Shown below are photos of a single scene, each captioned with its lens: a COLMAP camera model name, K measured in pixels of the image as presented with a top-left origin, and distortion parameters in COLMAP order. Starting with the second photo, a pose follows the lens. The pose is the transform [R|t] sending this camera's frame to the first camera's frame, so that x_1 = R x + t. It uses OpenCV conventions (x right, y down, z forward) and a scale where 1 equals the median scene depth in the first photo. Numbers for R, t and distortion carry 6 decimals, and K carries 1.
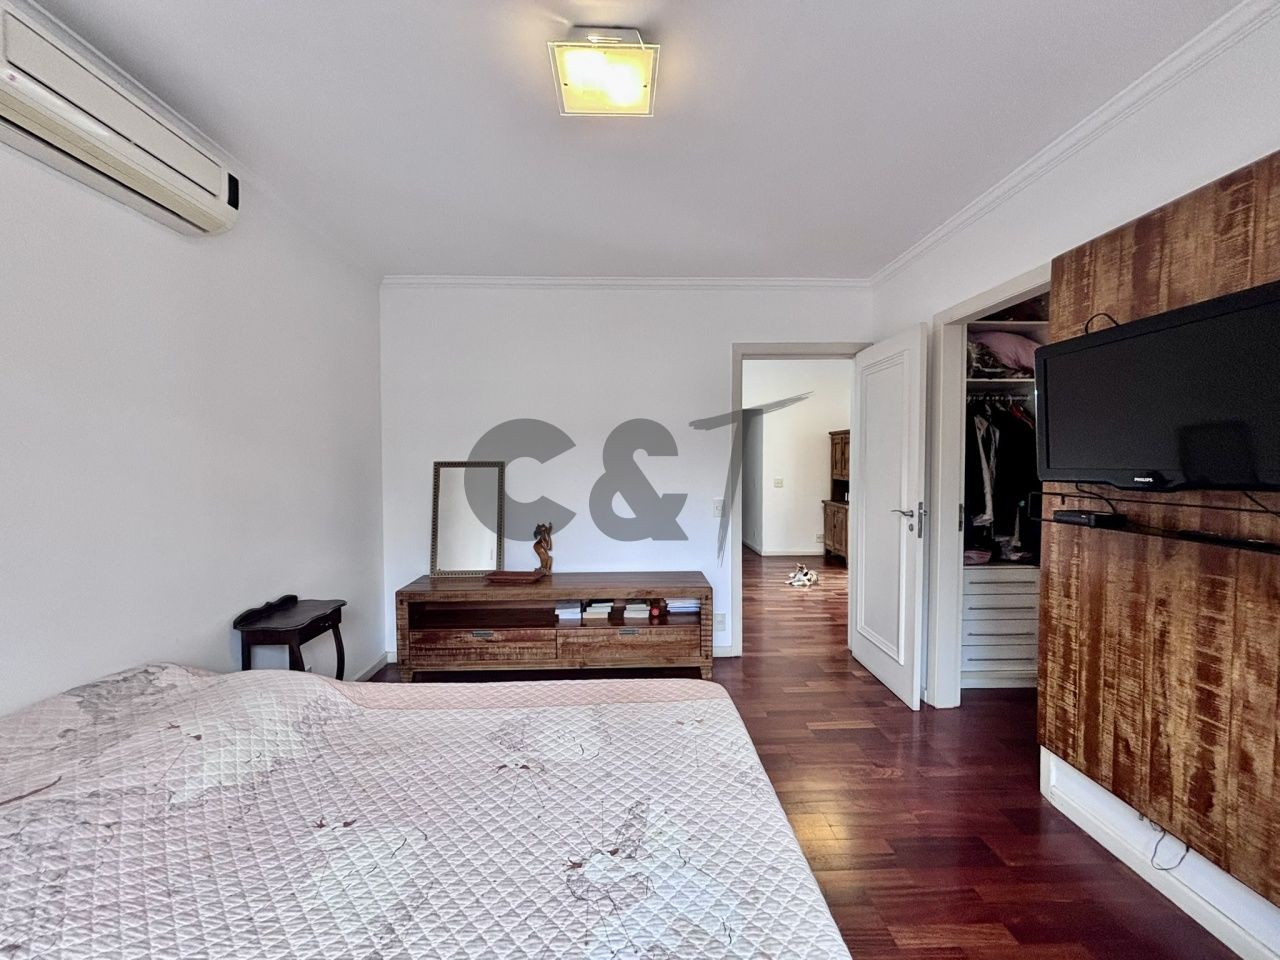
lens RADIAL K [[513.8, 0, 641.2], [0, 513.8, 478.6], [0, 0, 1]] dist [0.001037, -0.000370]
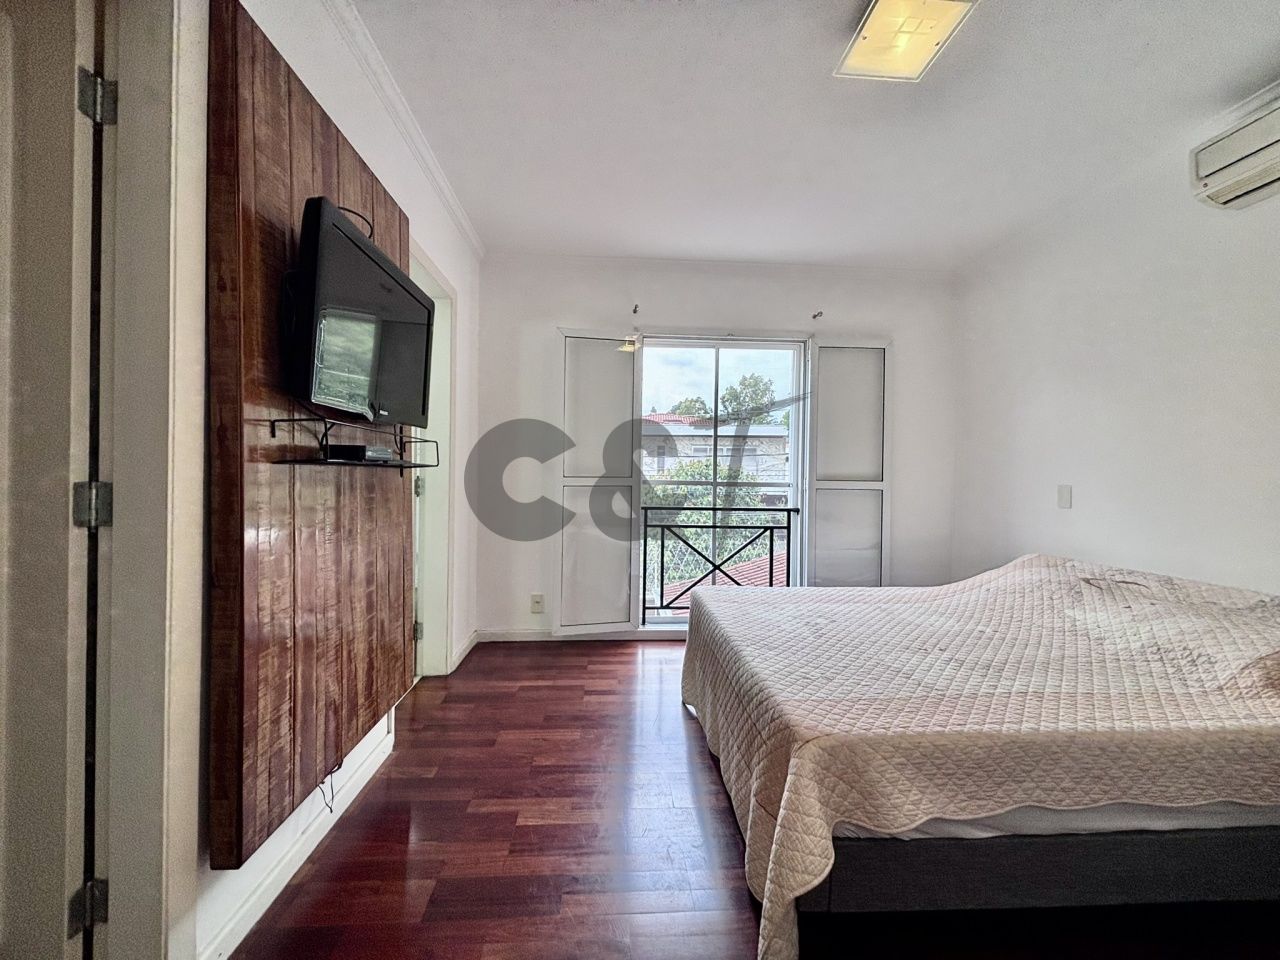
lens RADIAL K [[513.8, 0, 641.2], [0, 513.8, 478.6], [0, 0, 1]] dist [0.001037, -0.000370]
pose [[-0.999483, -0.010913, -0.030247, 0.385331], [-0.012080, 0.999178, 0.038694, 0.071505], [0.029799, 0.039039, -0.998793, 1.661187]]
